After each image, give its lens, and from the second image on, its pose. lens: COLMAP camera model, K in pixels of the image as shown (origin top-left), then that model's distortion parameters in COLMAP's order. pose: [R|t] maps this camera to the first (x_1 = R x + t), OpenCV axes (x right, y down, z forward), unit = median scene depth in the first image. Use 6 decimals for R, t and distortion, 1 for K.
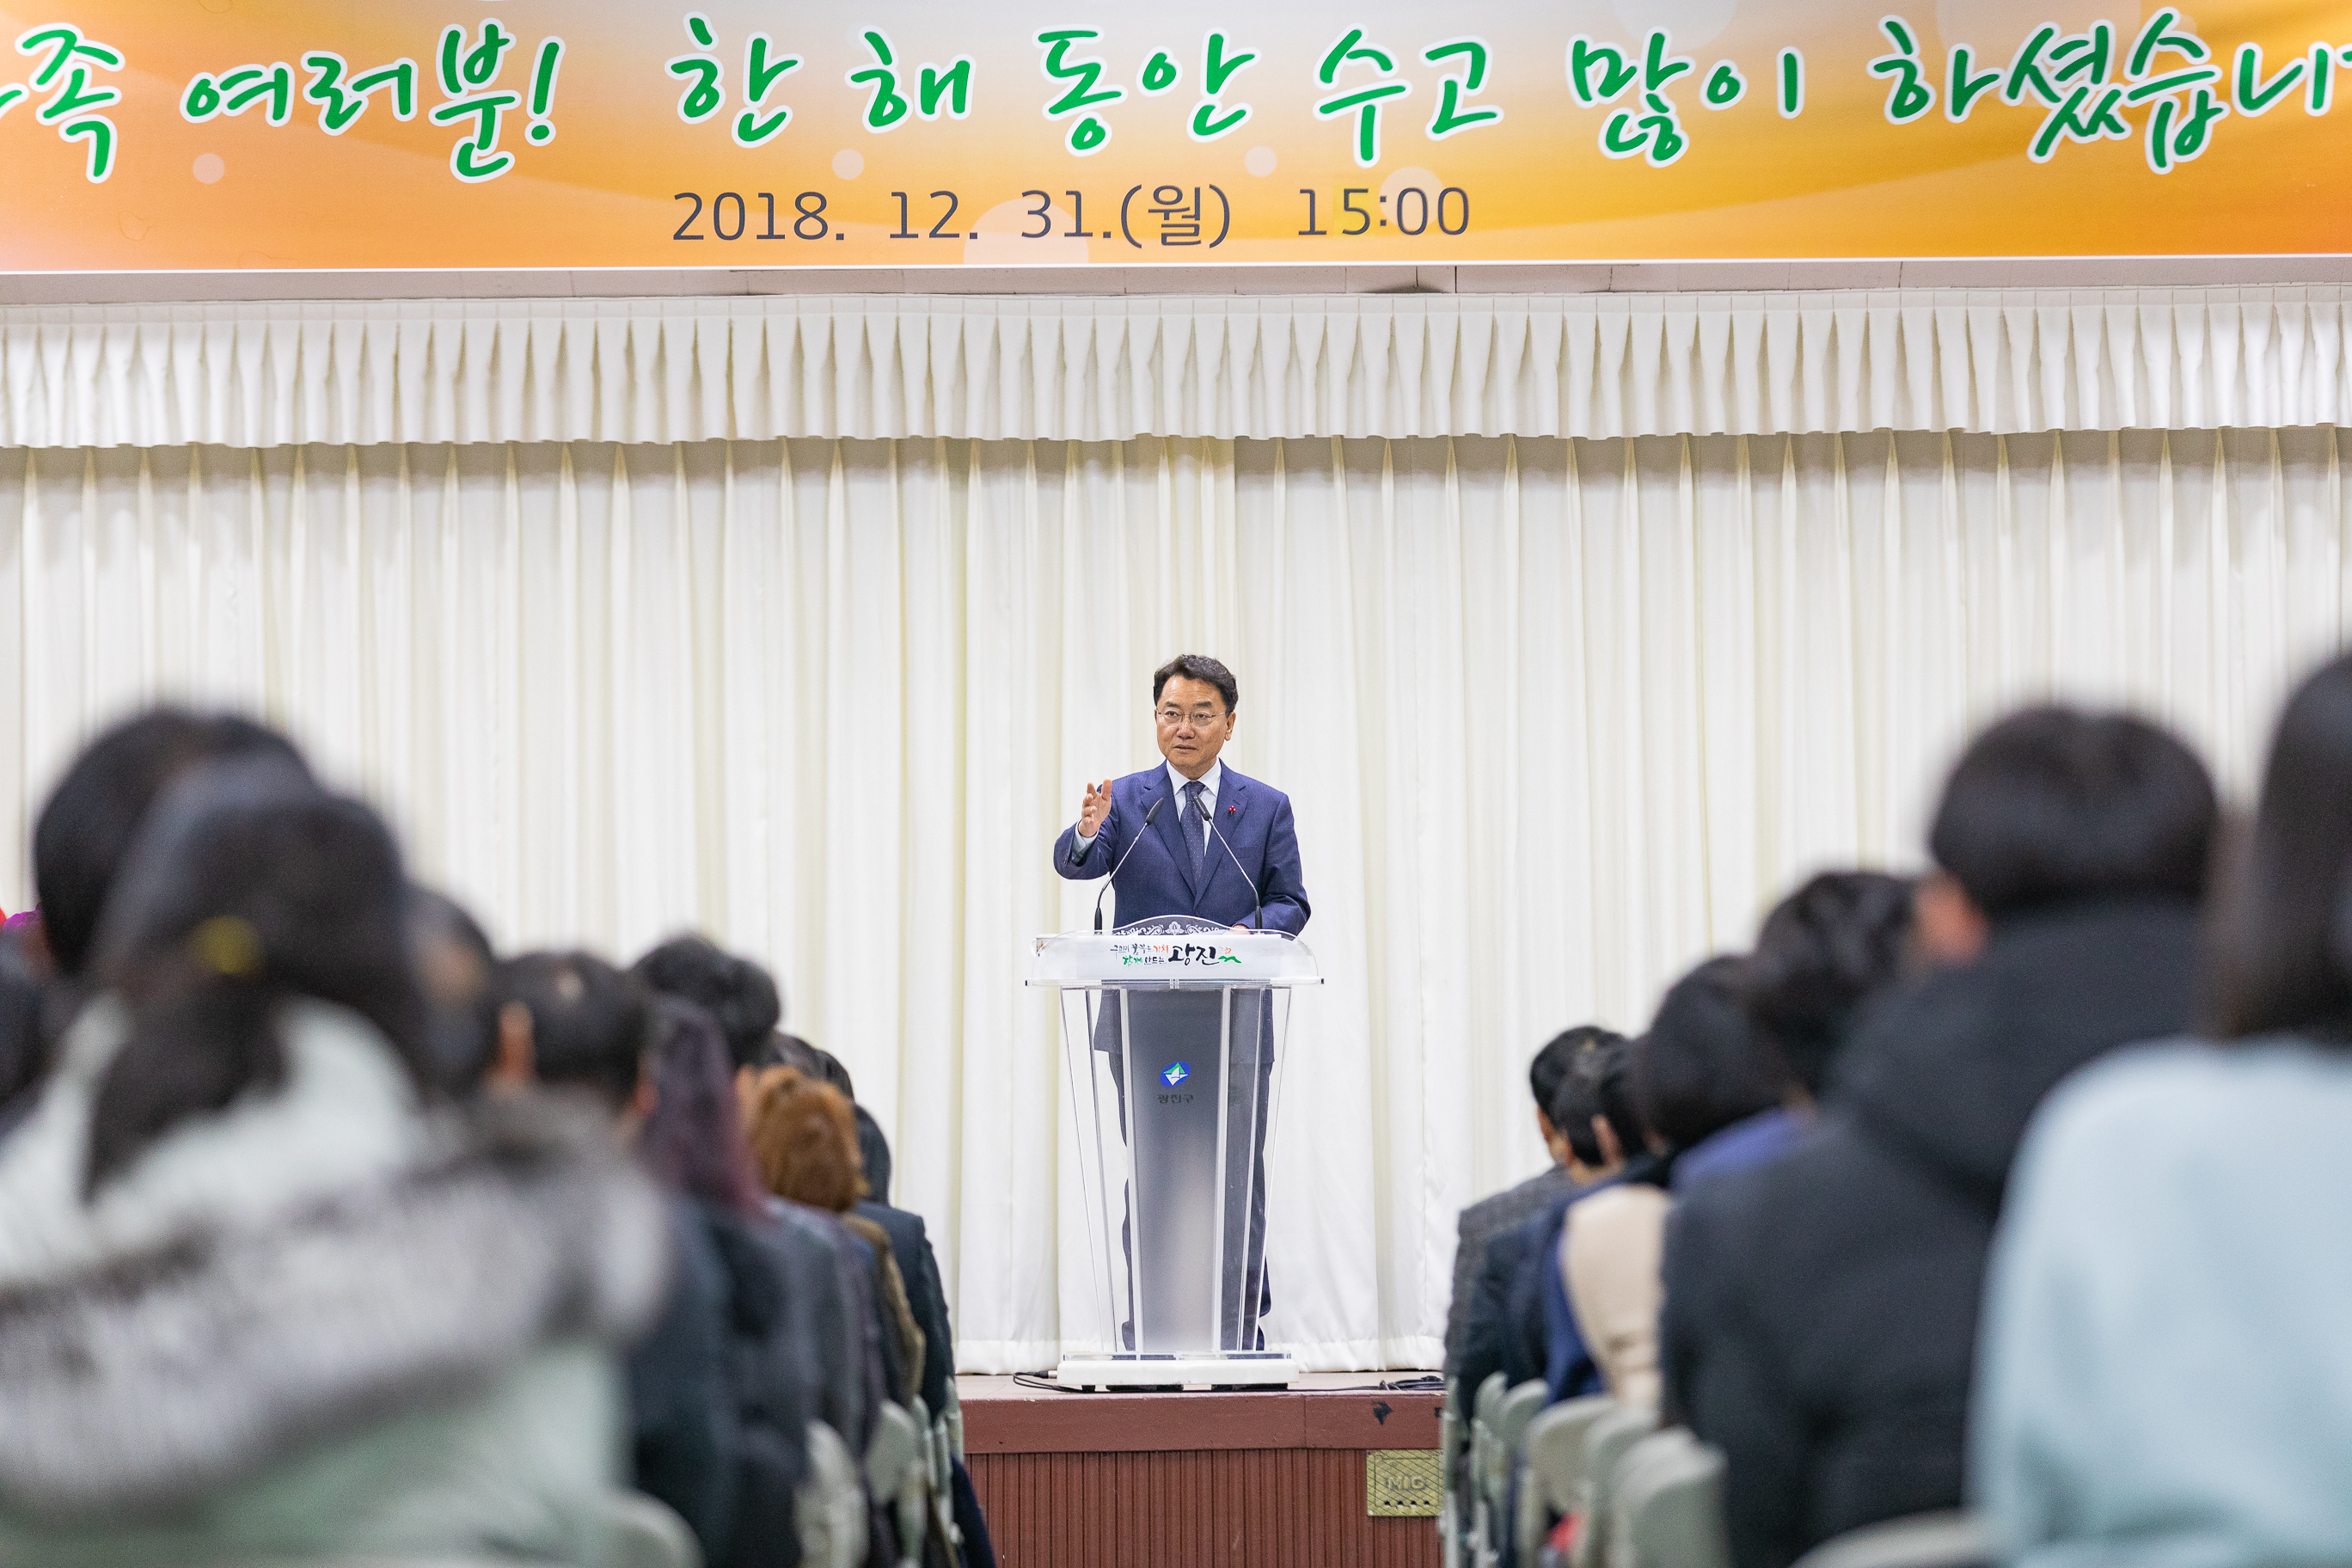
lens RADIAL K [[10293.6, 0, 1176.5], [0, 10293.6, 798.2], [0, 0, 1]] dist [-0.216768, 0.000000]
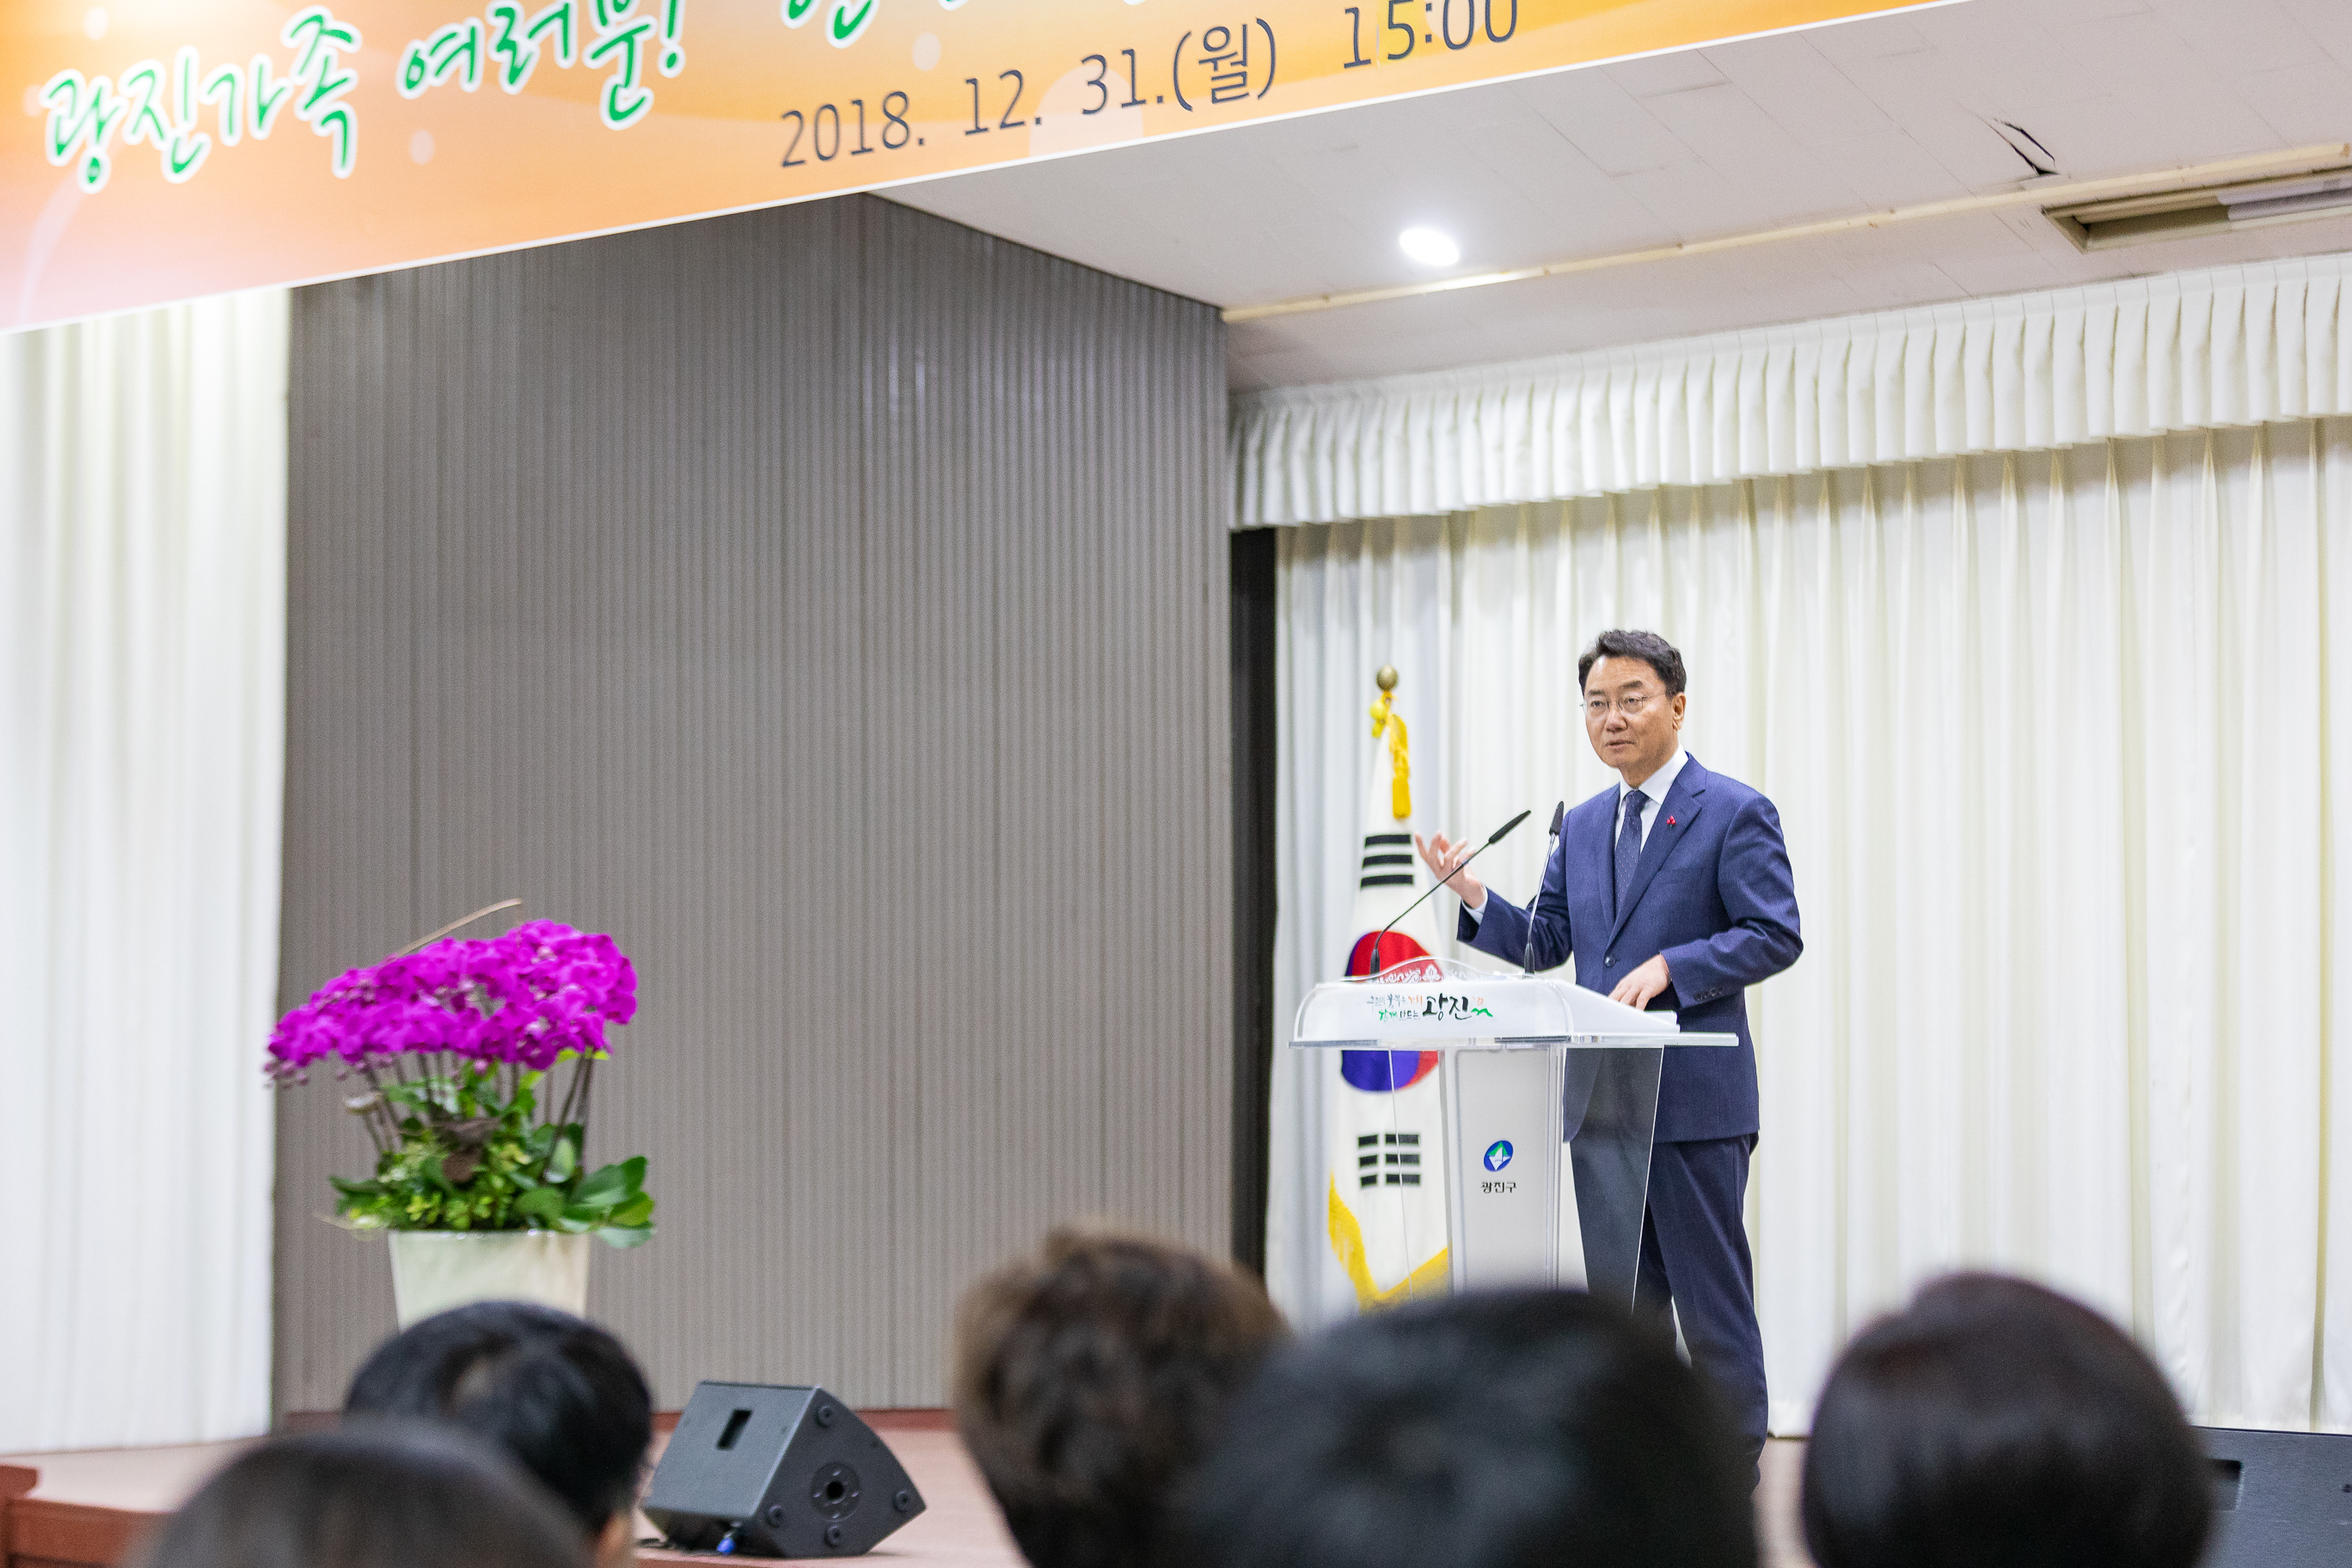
lens RADIAL K [[5616.4, 0, 1133.2], [0, 5616.4, 942.1], [0, 0, 1]] dist [0.024428, 0.000000]
pose [[0.732016, -0.021323, -0.680954, 0.283432], [0.029111, 0.999576, -0.000007, 0.009719], [0.680665, -0.019818, 0.732326, 0.681758]]
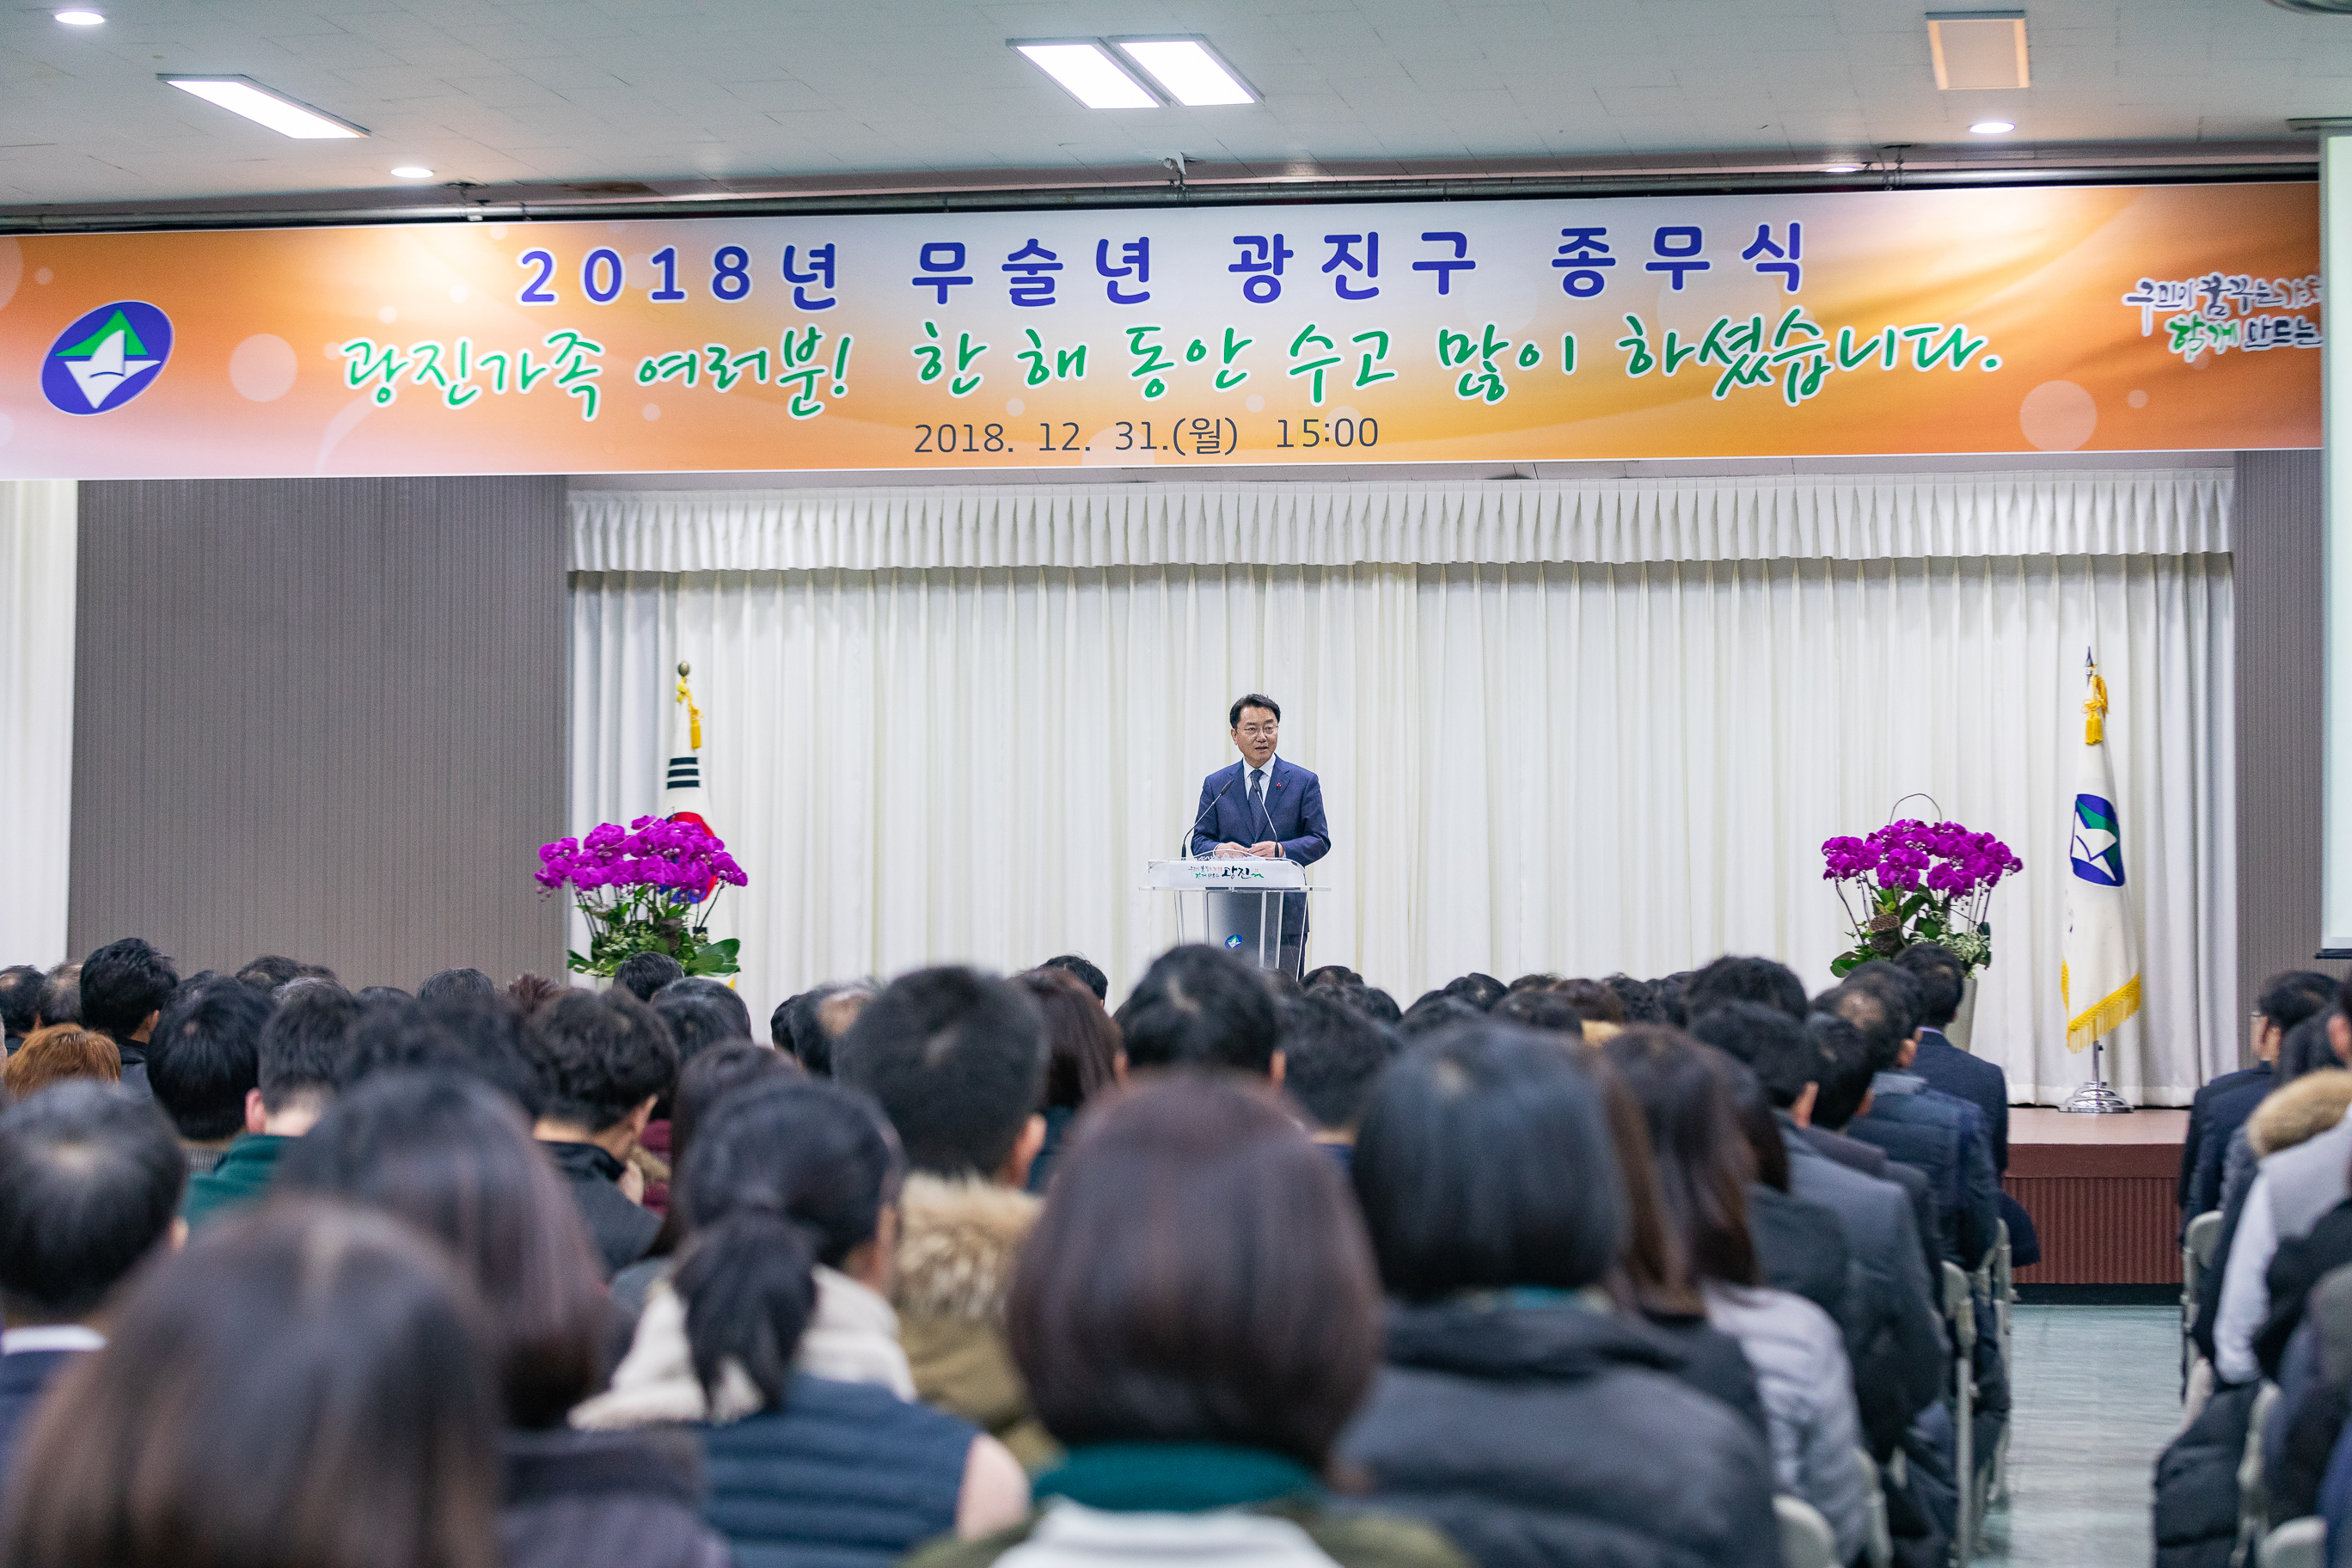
lens RADIAL K [[4965.7, 0, 1228.2], [0, 4965.7, 728.0], [0, 0, 1]] dist [-0.131216, 0.000000]
pose [[0.985756, 0.002932, -0.168157, 0.140438], [-0.002604, 0.999994, 0.002167, -0.010571], [0.168162, -0.001698, 0.985758, 0.198856]]
